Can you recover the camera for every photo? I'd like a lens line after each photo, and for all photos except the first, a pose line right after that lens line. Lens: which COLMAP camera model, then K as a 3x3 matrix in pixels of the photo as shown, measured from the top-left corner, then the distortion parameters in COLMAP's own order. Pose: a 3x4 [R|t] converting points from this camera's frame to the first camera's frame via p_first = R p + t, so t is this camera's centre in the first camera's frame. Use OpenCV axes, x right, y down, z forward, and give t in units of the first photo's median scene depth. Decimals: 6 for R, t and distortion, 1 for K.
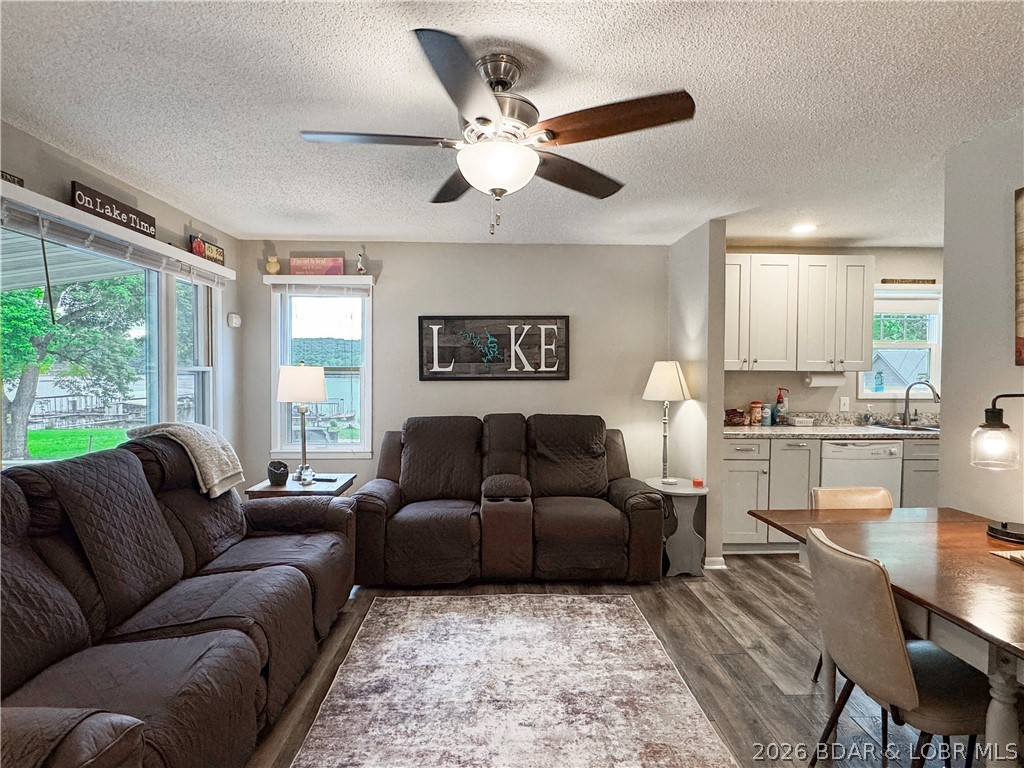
lens RADIAL K [[542.5, 0, 510.9], [0, 542.5, 385.6], [0, 0, 1]] dist [-0.002731, 0.000833]
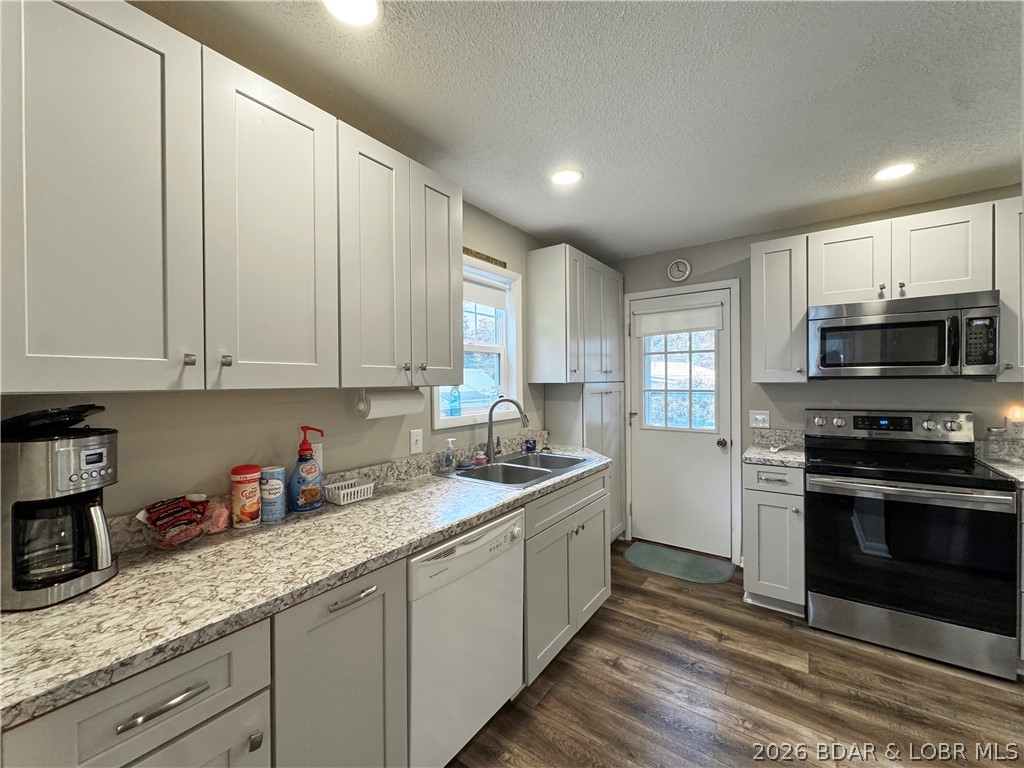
lens RADIAL K [[411.0, 0, 509.4], [0, 411.0, 380.3], [0, 0, 1]] dist [-0.001658, 0.000411]
pose [[0.615172, -0.012585, 0.788293, 0.336178], [0.034734, 0.999334, -0.011151, -0.023548], [-0.787628, 0.034240, 0.615199, 0.661863]]
